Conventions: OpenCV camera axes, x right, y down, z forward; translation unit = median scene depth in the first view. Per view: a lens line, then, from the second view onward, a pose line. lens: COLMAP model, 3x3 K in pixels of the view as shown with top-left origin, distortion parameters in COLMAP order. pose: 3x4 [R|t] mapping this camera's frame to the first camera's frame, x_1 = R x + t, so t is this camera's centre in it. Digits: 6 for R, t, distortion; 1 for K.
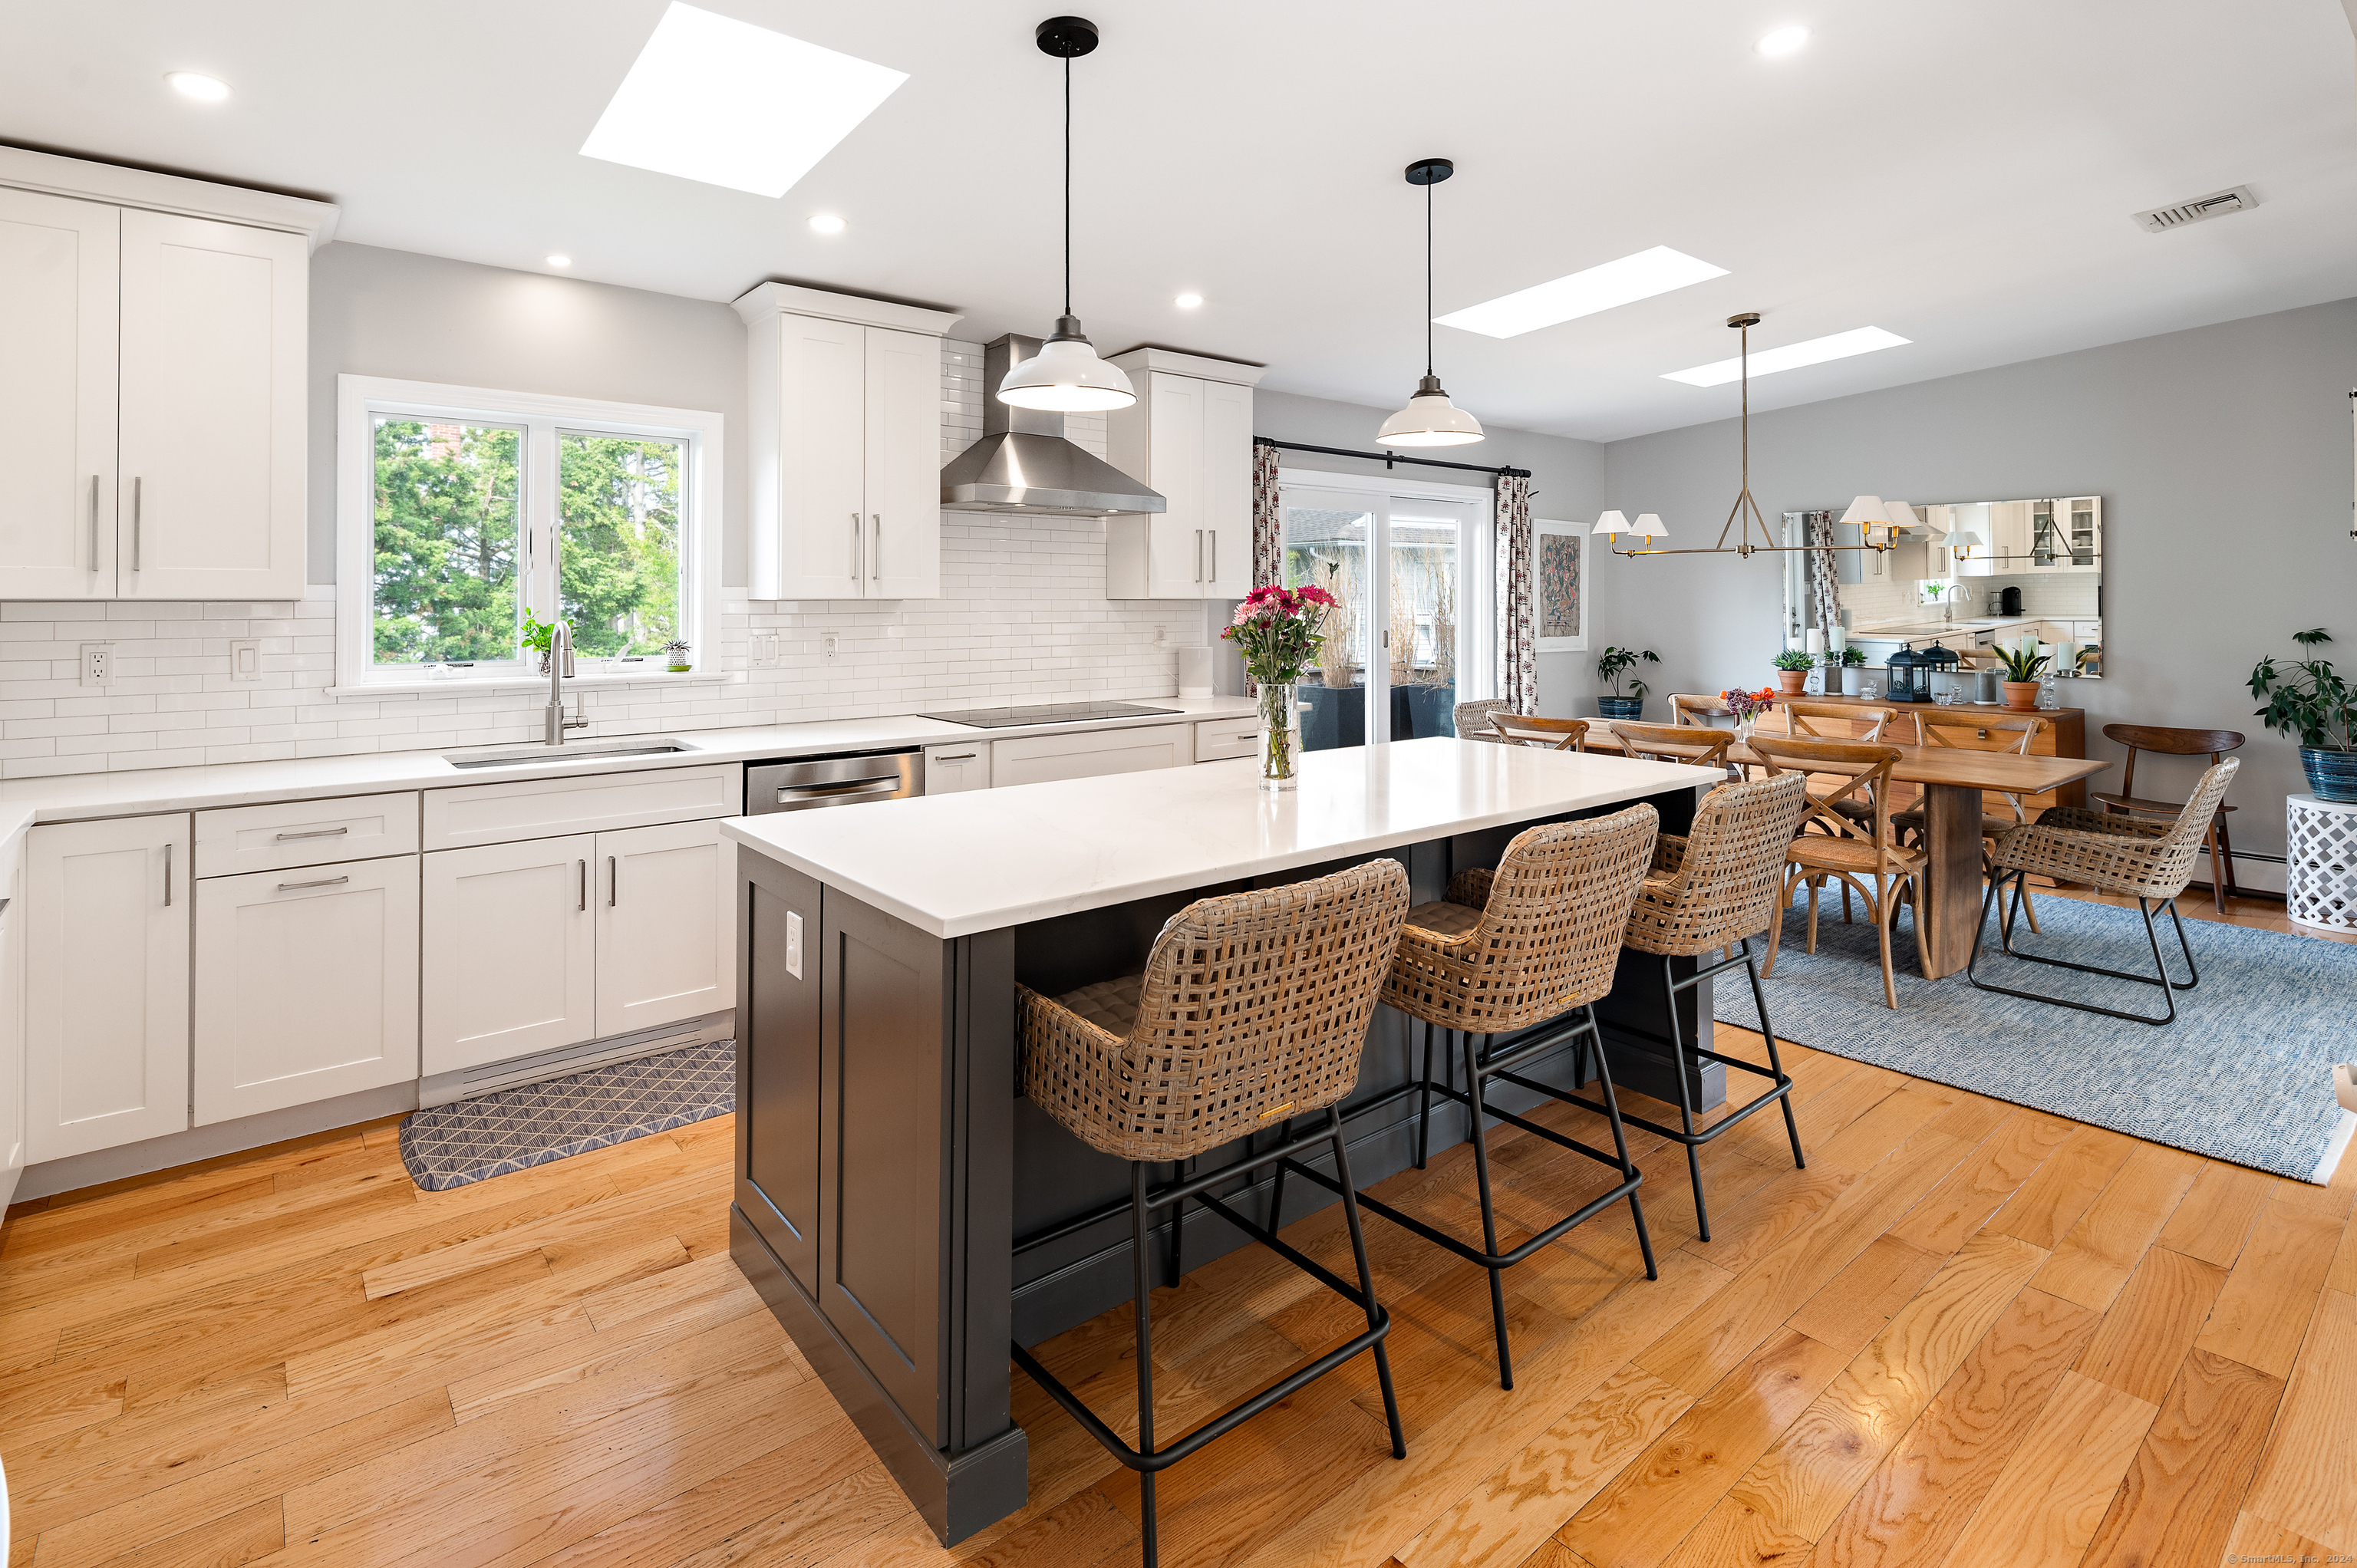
lens RADIAL K [[1148.7, 0, 1171.3], [0, 1148.7, 588.2], [0, 0, 1]] dist [0.004304, -0.003404]
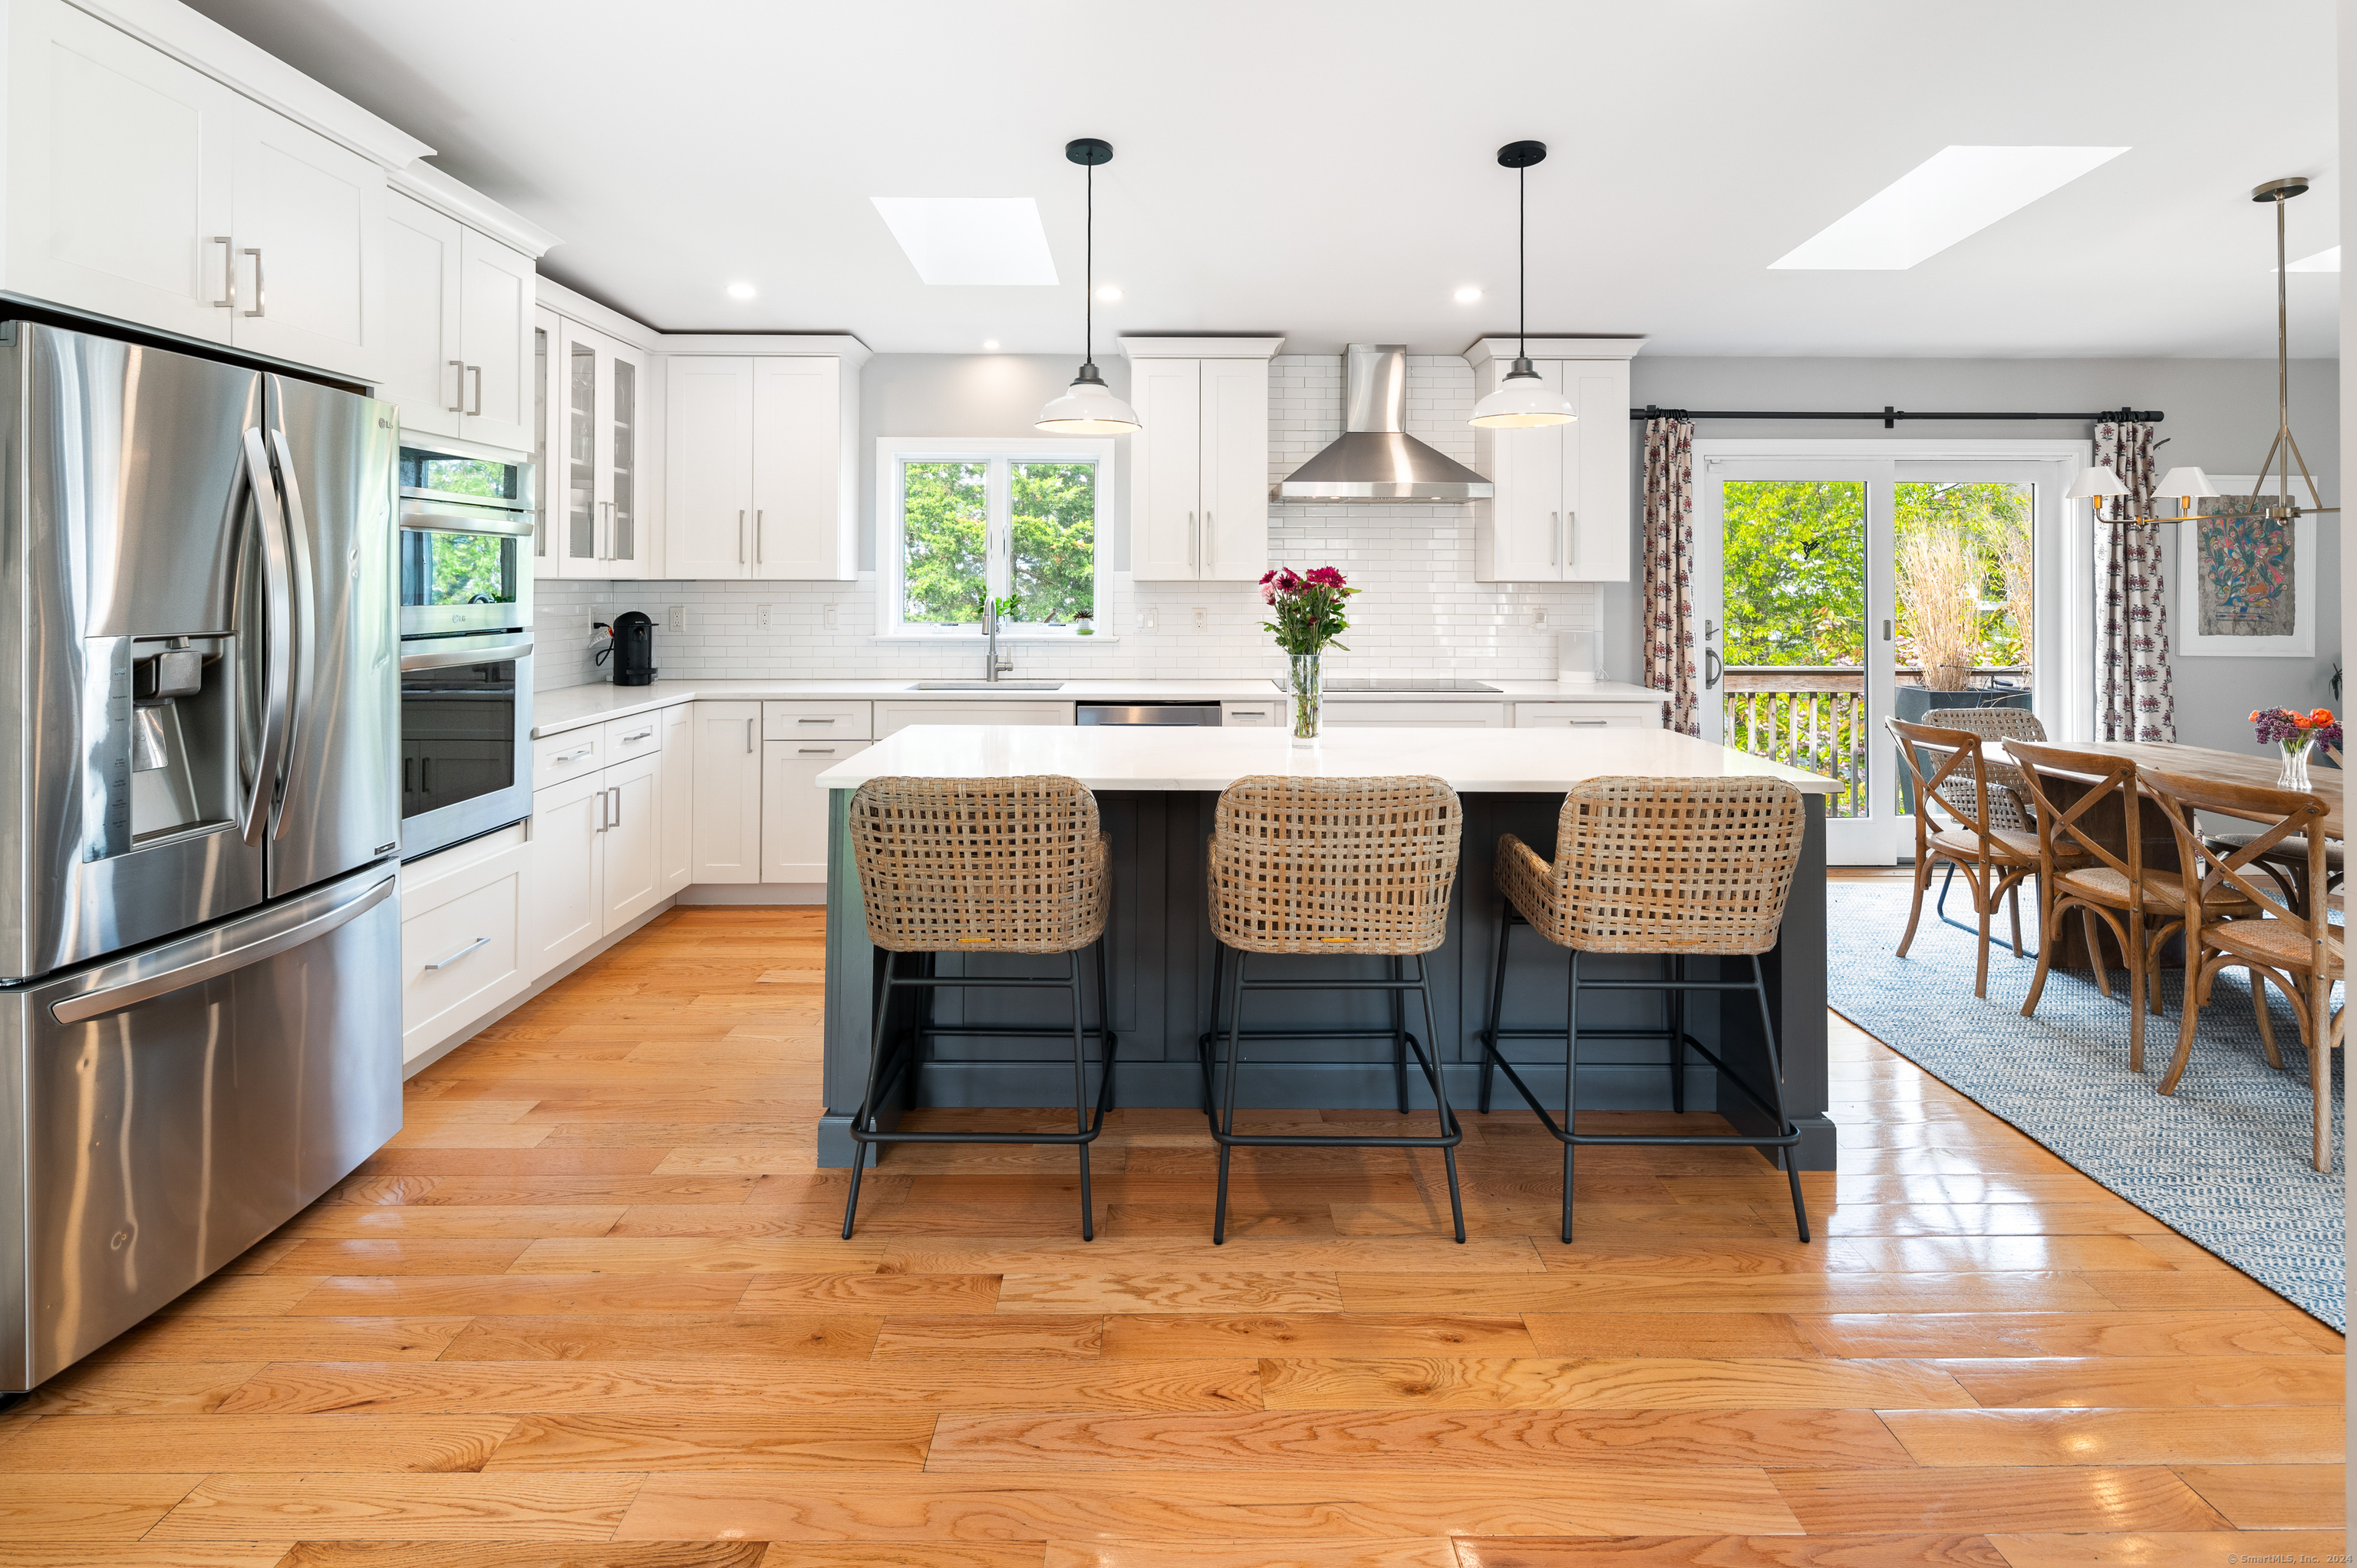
lens RADIAL K [[1148.7, 0, 1177.4], [0, 1148.7, 574.2], [0, 0, 1]] dist [0.004304, -0.003404]
pose [[0.778023, -0.002662, -0.628230, 0.618861], [0.003242, 0.999995, -0.000223, 0.003557], [0.628227, -0.001864, 0.778028, 0.032515]]
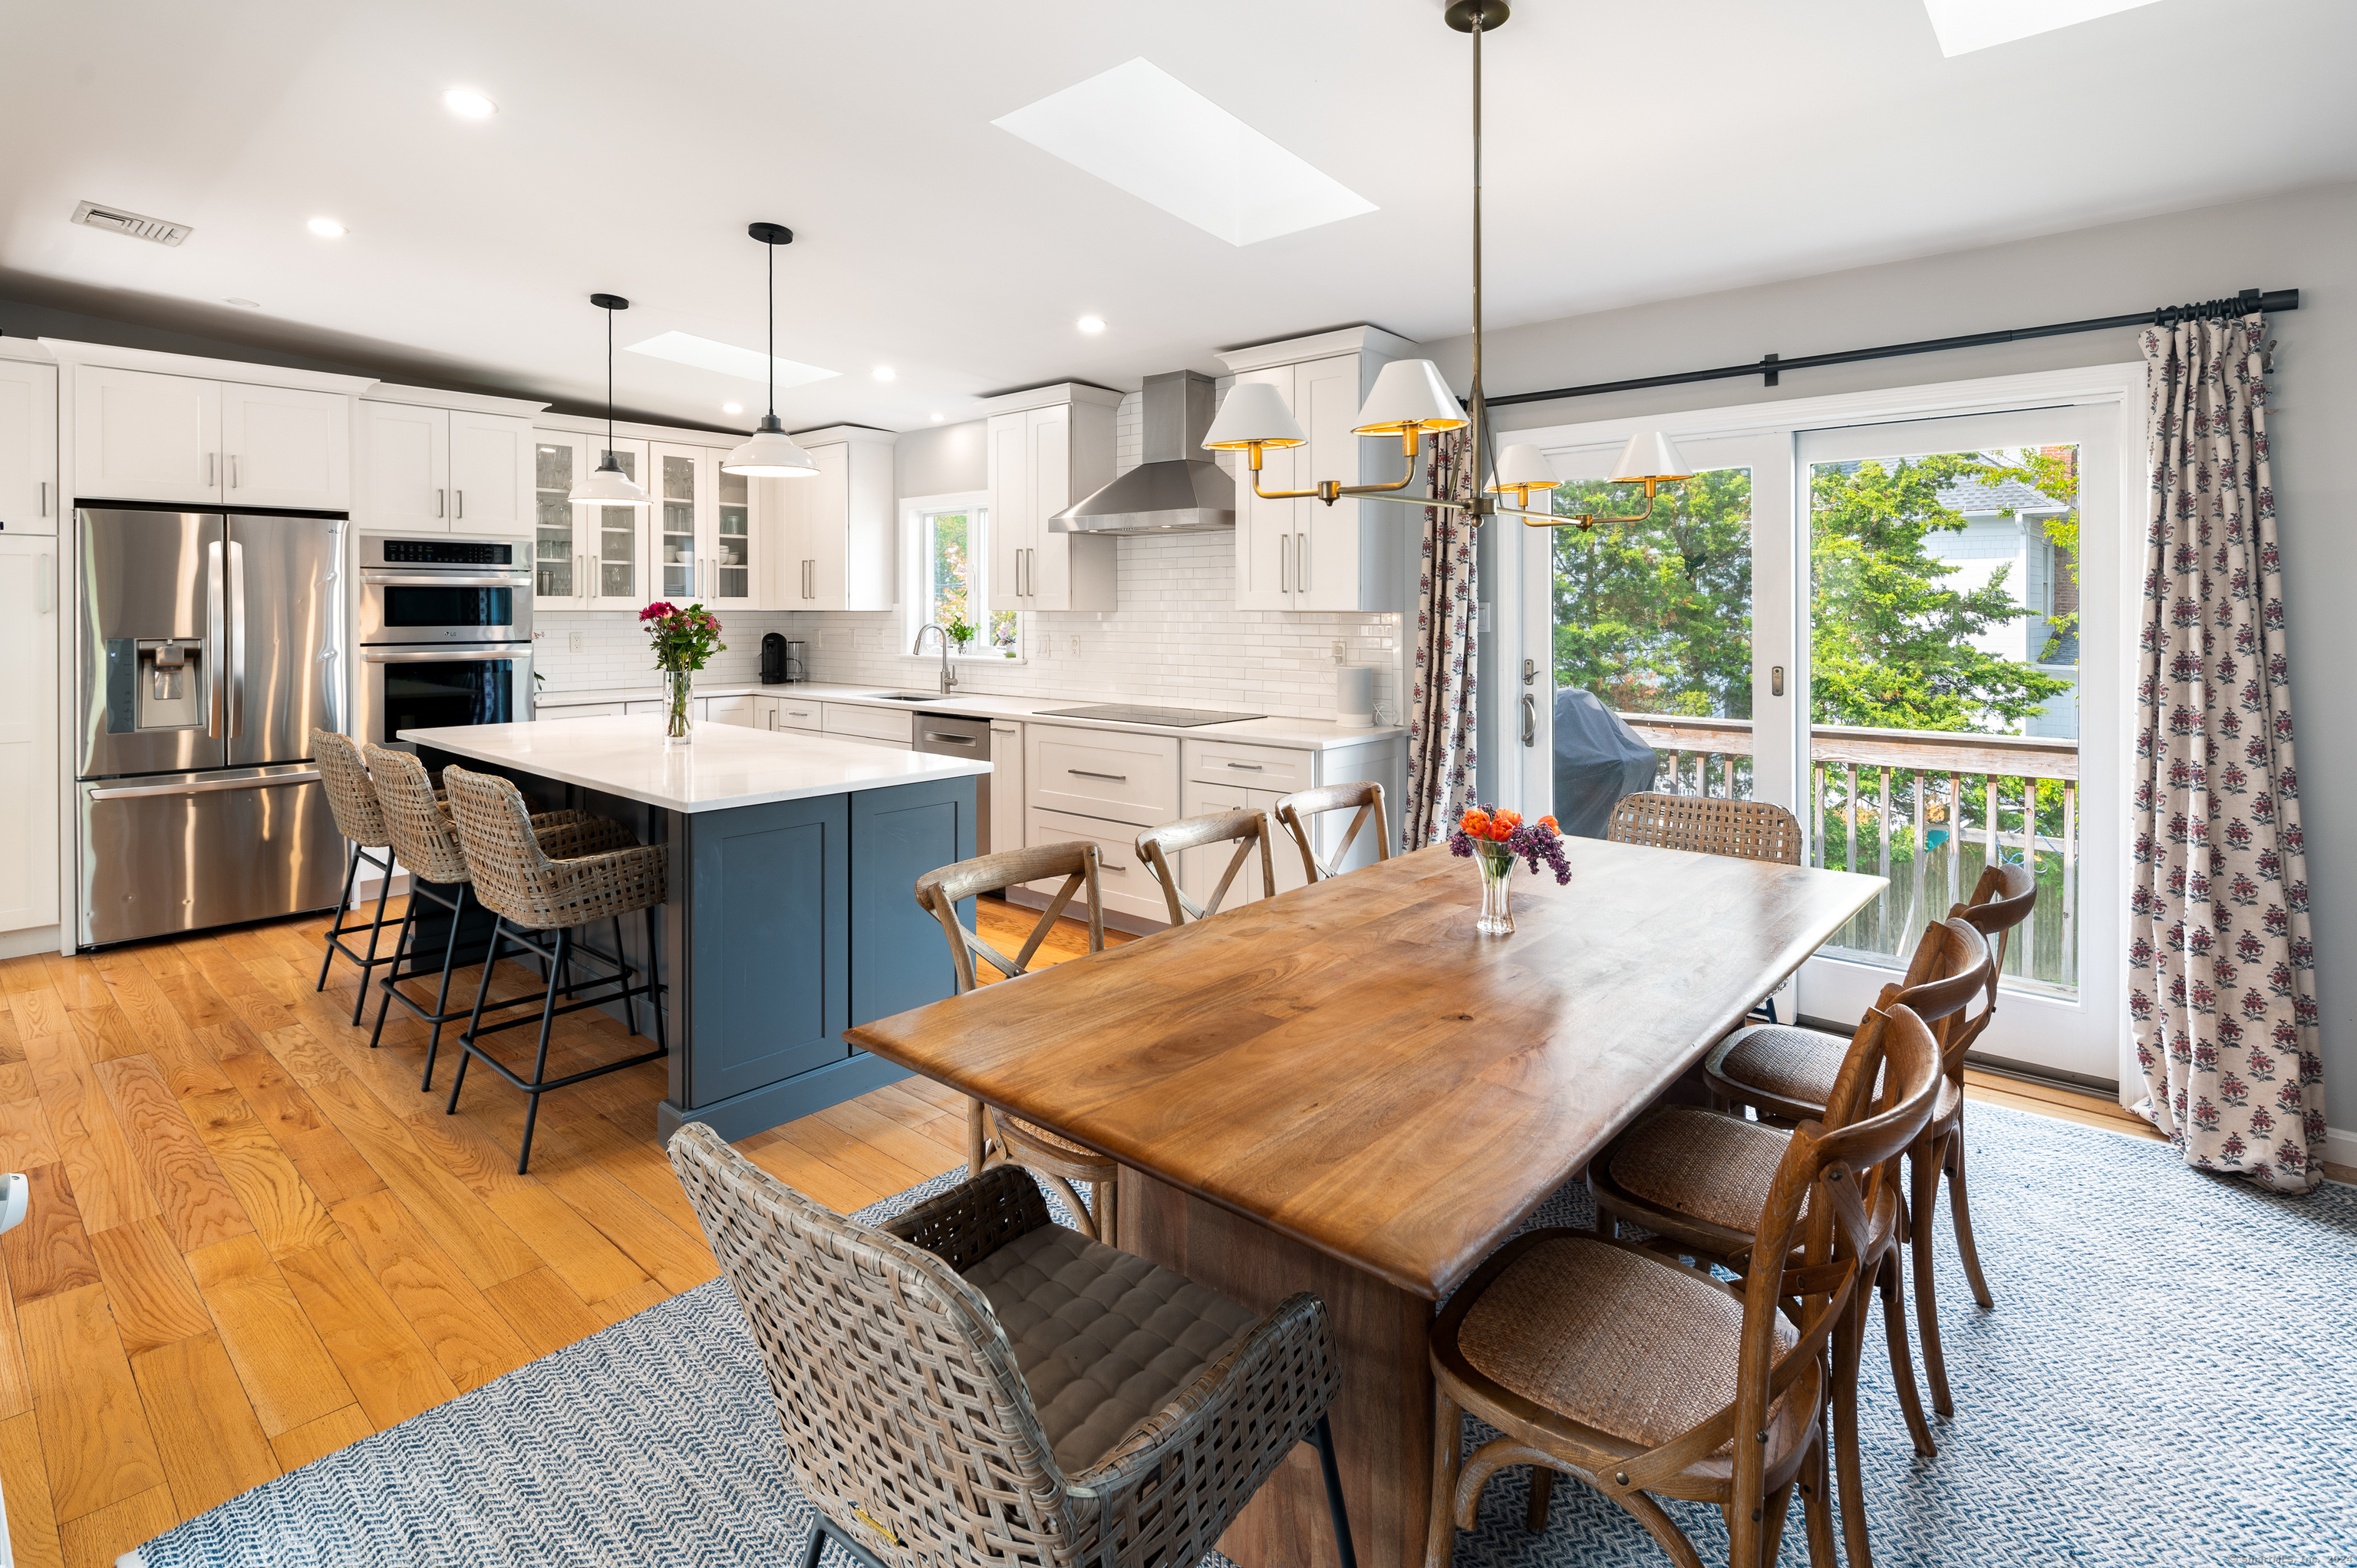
lens RADIAL K [[1148.7, 0, 1170.1], [0, 1148.7, 602.8], [0, 0, 1]] dist [0.004304, -0.003404]
pose [[0.159069, -0.004585, -0.987257, 1.404039], [0.009713, 0.999948, -0.003078, 0.007776], [0.987220, -0.009100, 0.159106, 1.203628]]
